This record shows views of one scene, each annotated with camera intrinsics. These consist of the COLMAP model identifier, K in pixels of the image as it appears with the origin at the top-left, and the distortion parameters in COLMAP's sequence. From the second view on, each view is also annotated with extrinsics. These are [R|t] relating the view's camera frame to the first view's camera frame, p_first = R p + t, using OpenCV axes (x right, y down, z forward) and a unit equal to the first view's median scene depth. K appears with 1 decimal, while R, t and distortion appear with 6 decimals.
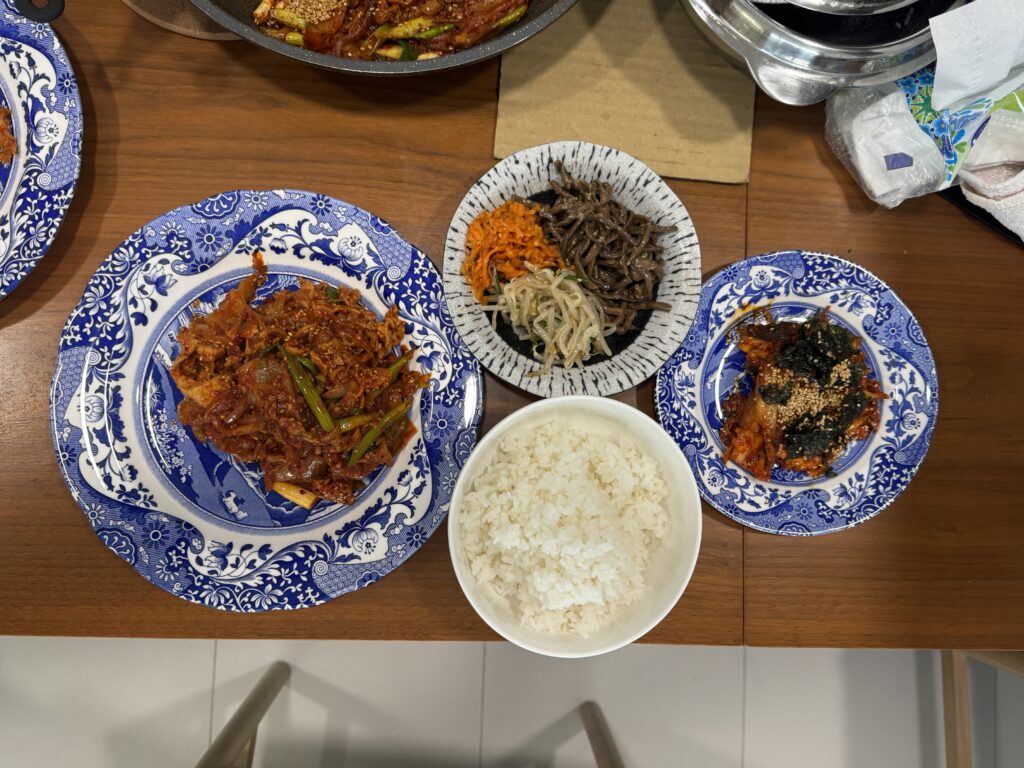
lens RADIAL K [[912.9, 0, 512.0], [0, 912.9, 384.0], [0, 0, 1]] dist [0.060262, -0.195493]
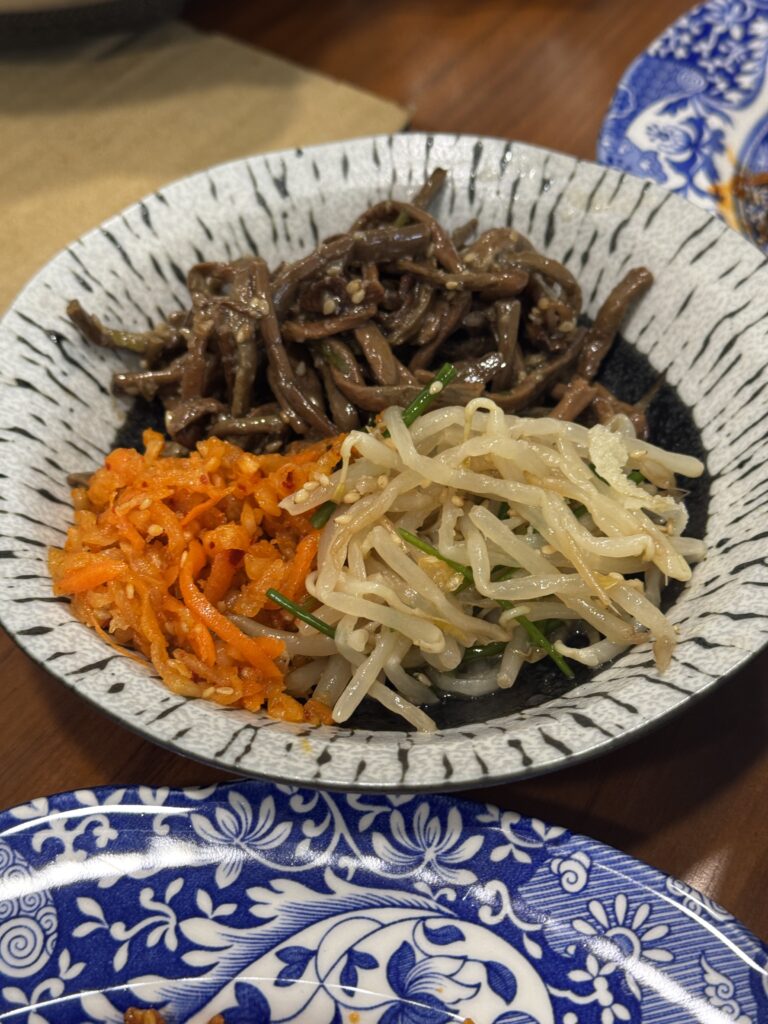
lens RADIAL K [[1470.0, 0, 384.0], [0, 1470.0, 512.0], [0, 0, 1]] dist [0.114558, -0.081086]
pose [[0.507766, -0.687884, 0.518642, -0.203980], [0.861400, 0.396458, -0.317507, 0.037816], [0.012788, 0.607977, 0.793852, 0.629614]]
